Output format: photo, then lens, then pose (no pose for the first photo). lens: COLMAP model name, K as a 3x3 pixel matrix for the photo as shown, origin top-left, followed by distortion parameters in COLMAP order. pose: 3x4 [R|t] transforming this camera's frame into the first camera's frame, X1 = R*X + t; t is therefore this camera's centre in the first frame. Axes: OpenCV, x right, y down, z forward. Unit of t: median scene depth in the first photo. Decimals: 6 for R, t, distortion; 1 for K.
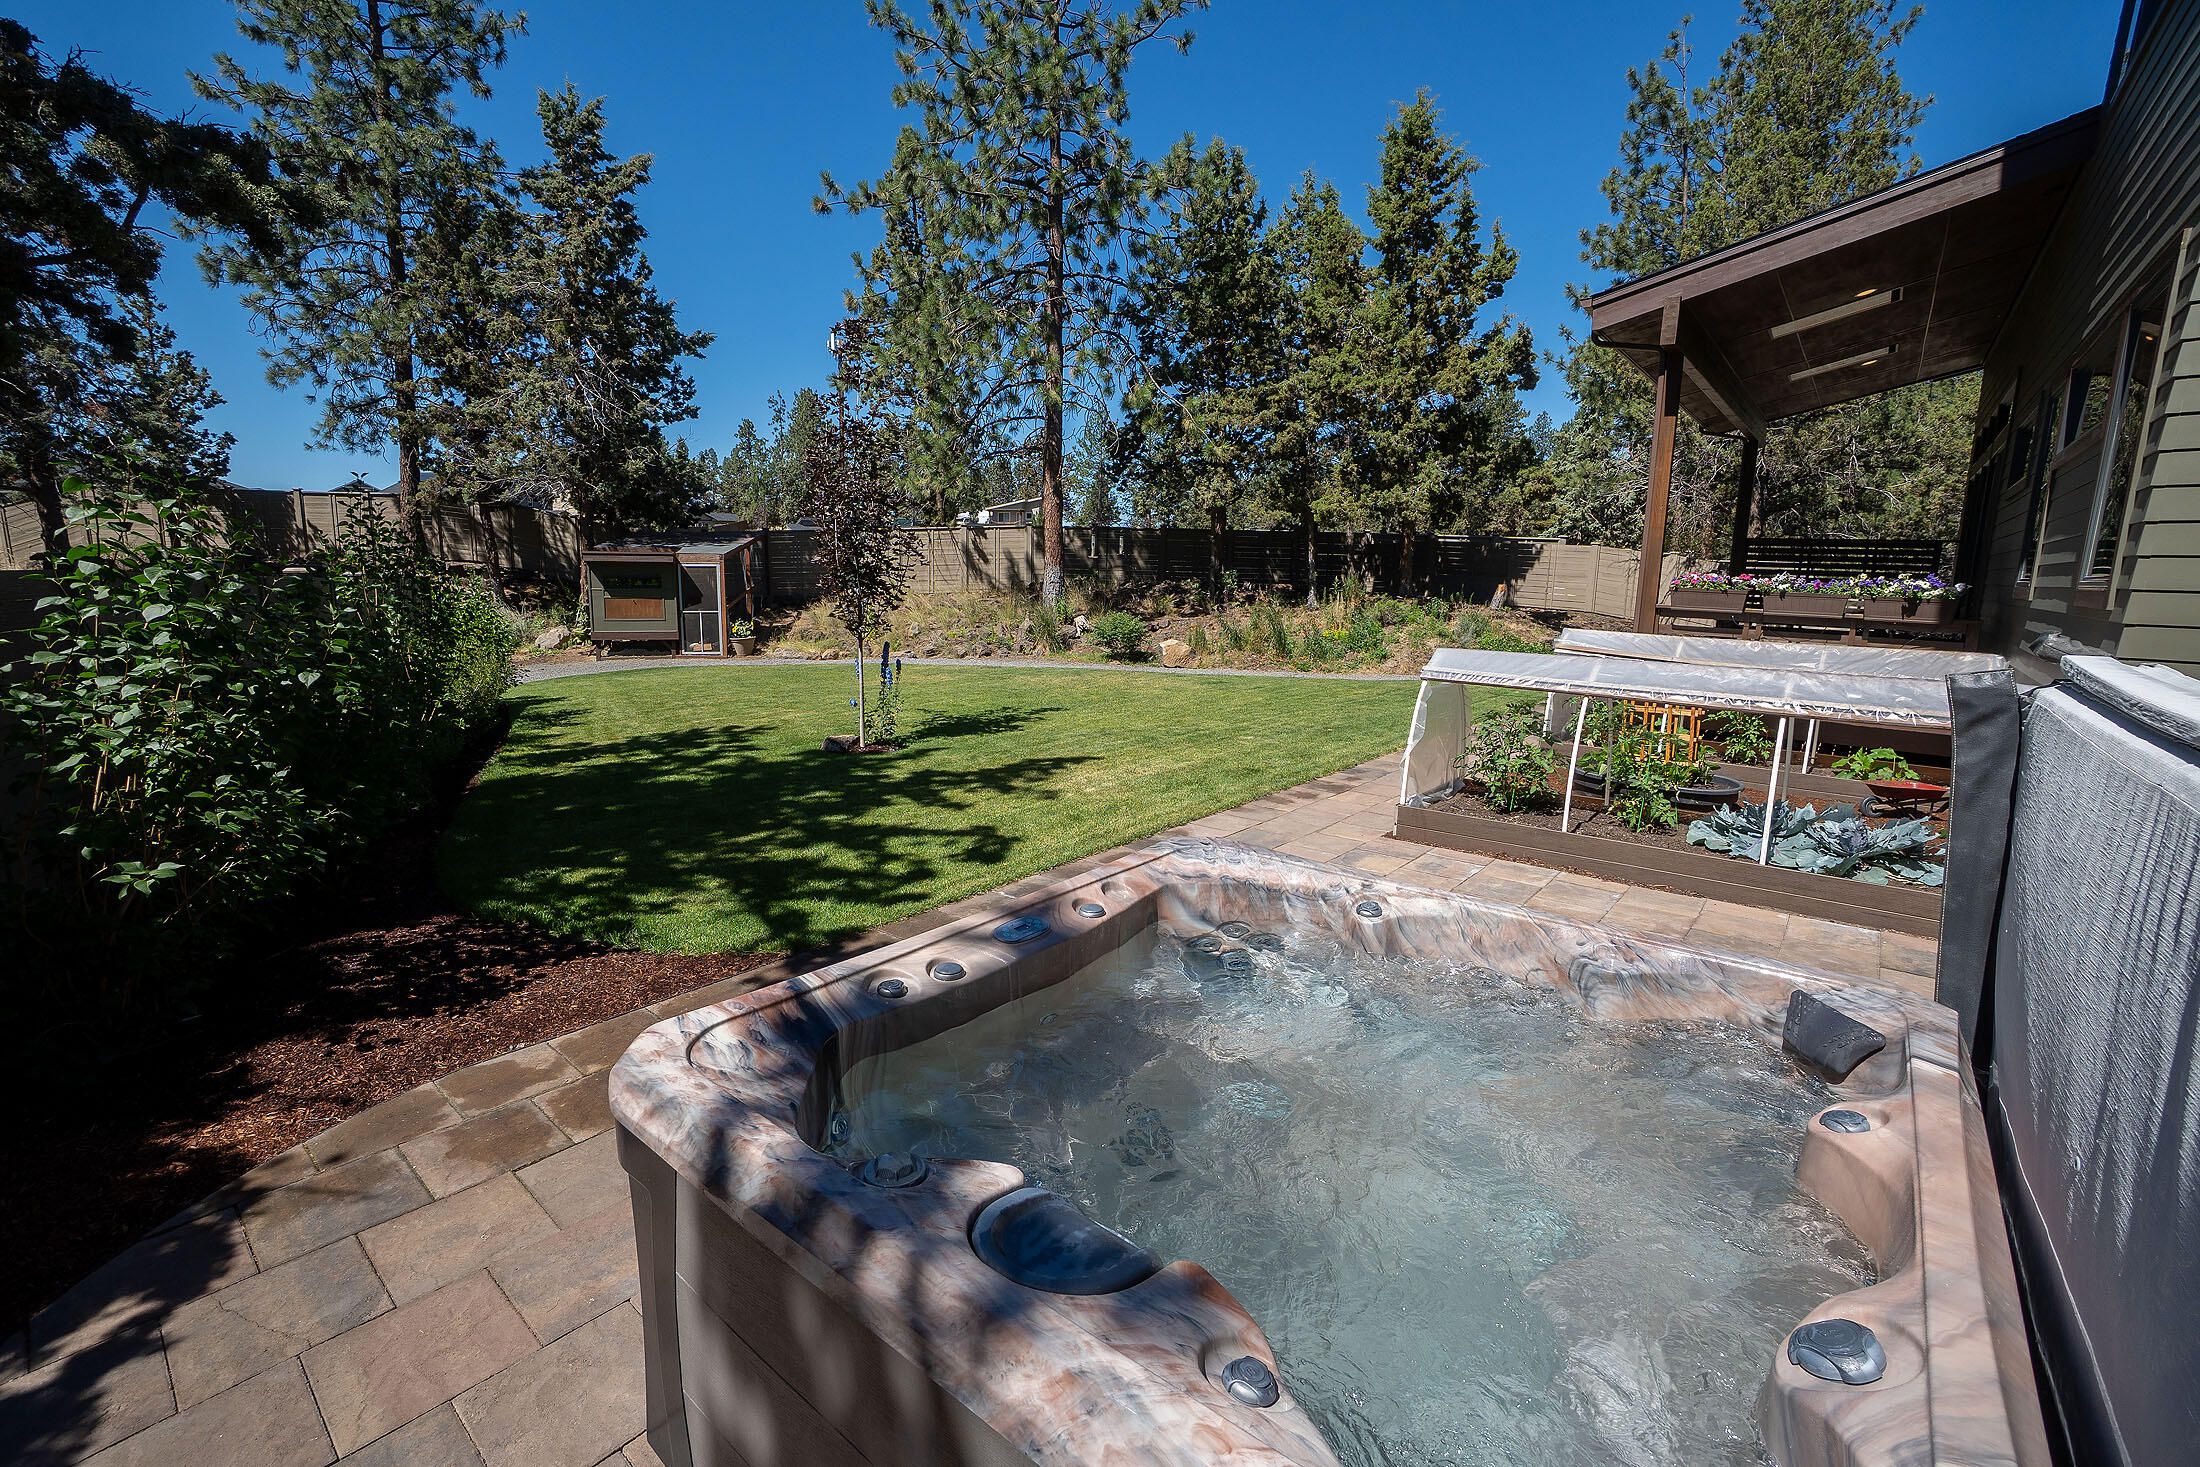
lens RADIAL K [[940.8, 0, 1085.8], [0, 940.8, 723.8], [0, 0, 1]] dist [-0.045889, -0.000004]
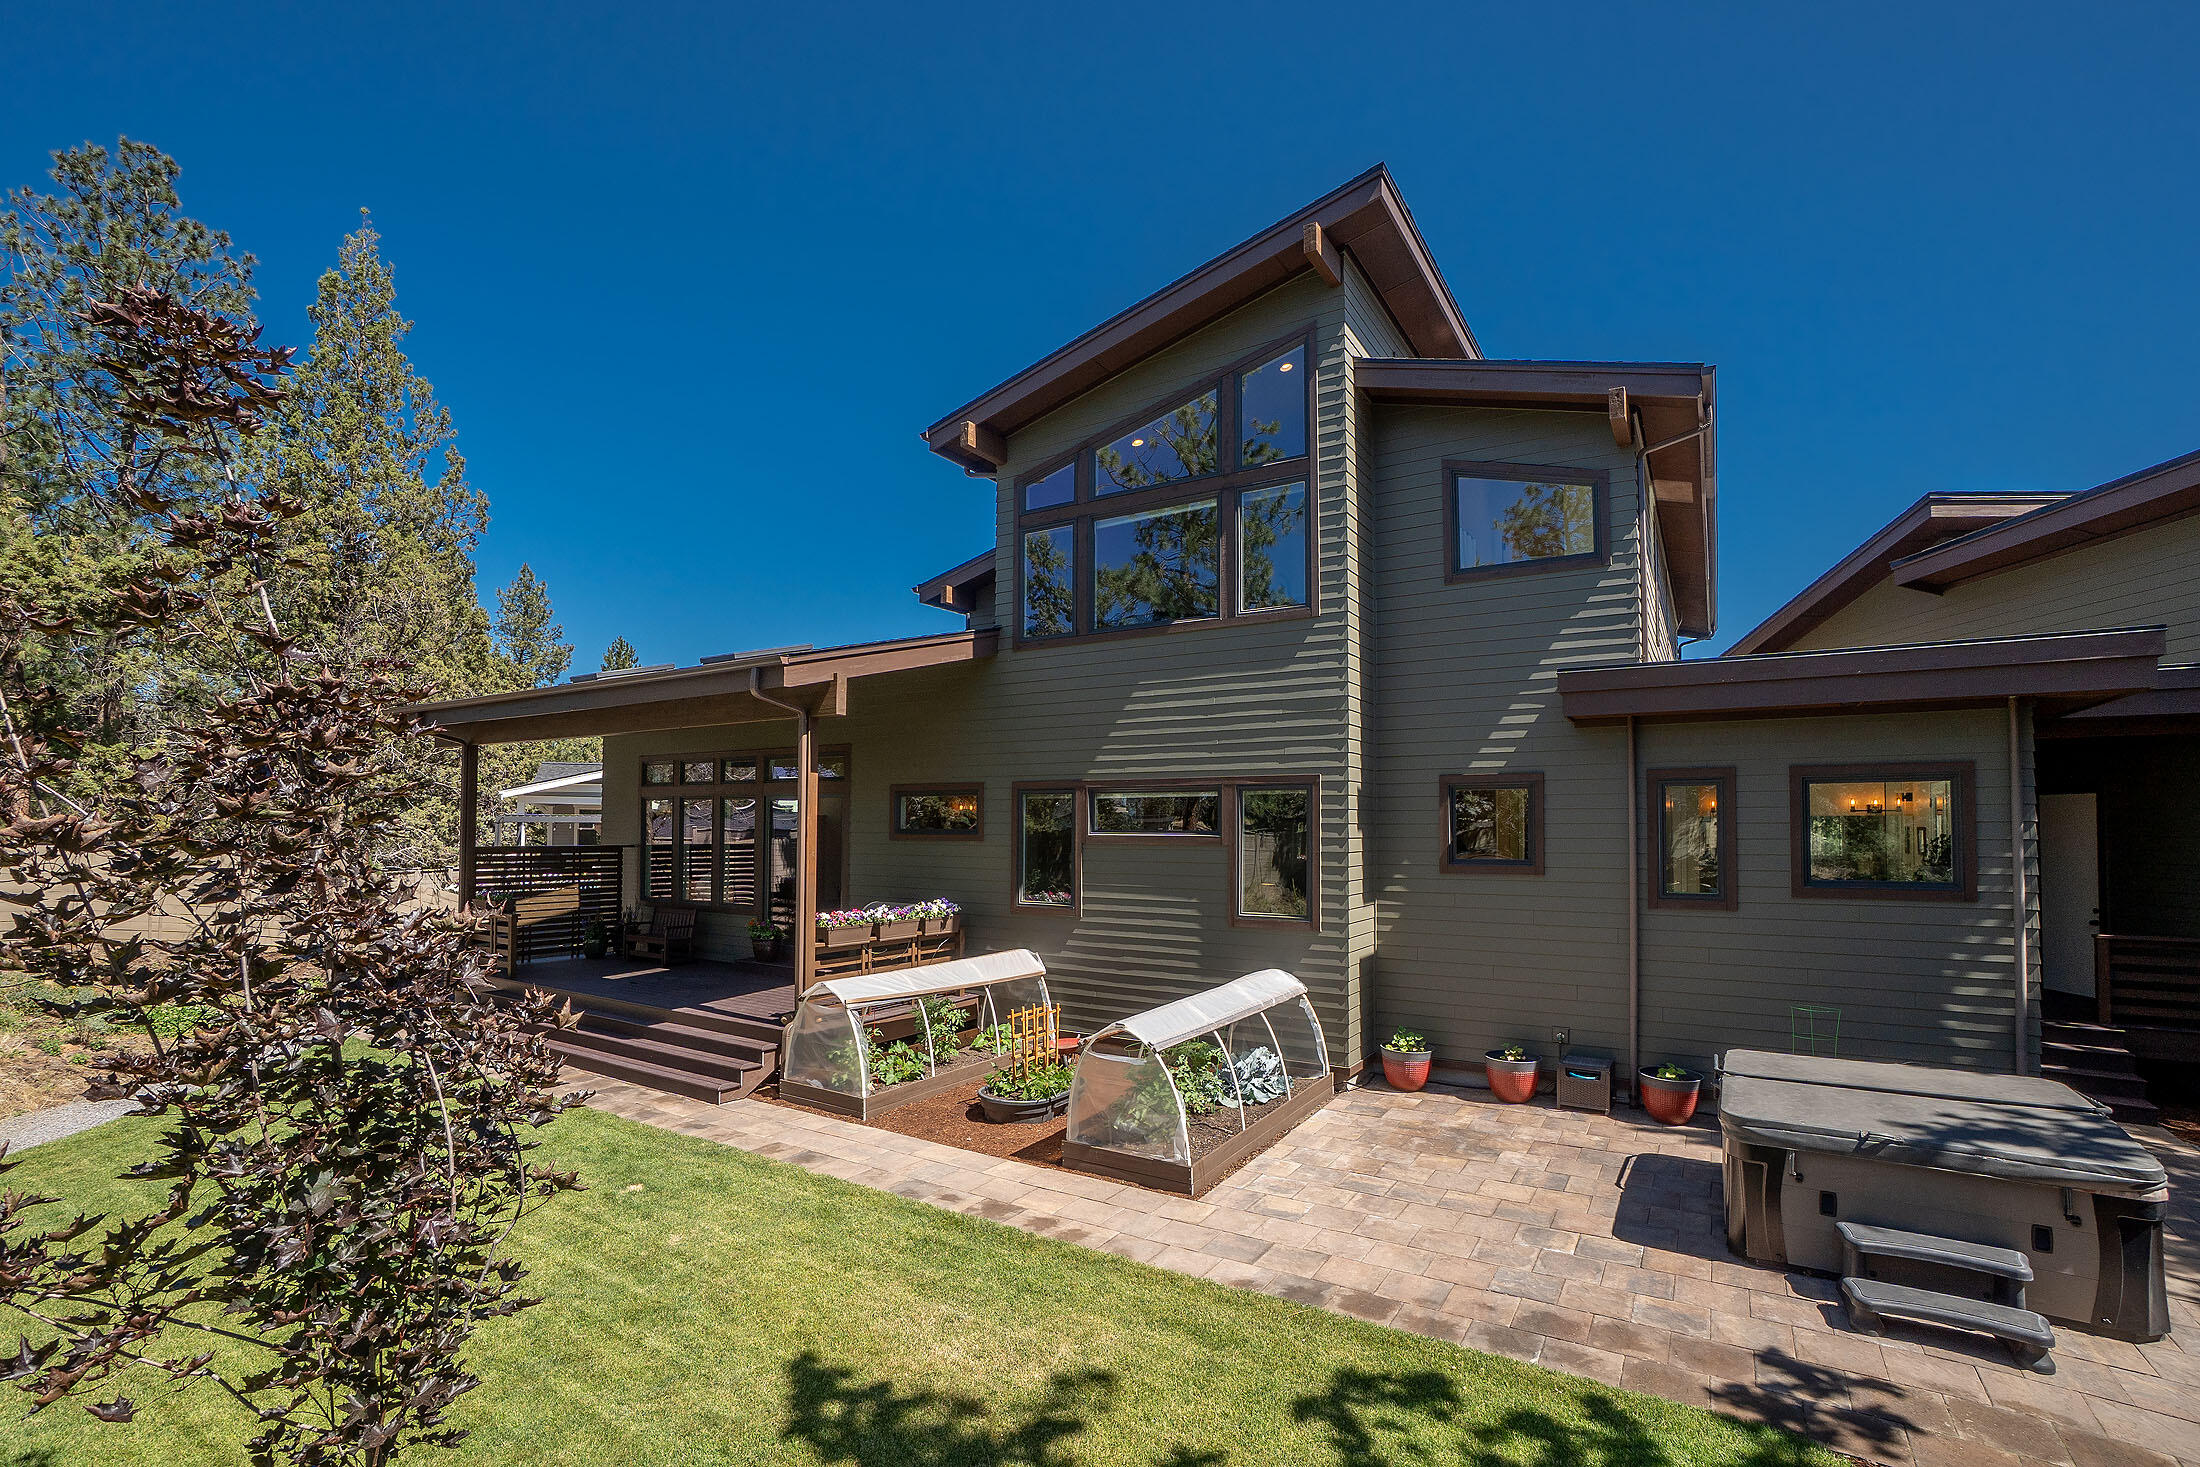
lens RADIAL K [[992.6, 0, 1101.9], [0, 992.6, 797.7], [0, 0, 1]] dist [-0.048908, 0.000086]
pose [[-0.129579, 0.024956, 0.991255, -0.844619], [0.171201, 0.985233, -0.002425, -0.367876], [-0.976678, 0.169389, -0.131938, 1.232911]]
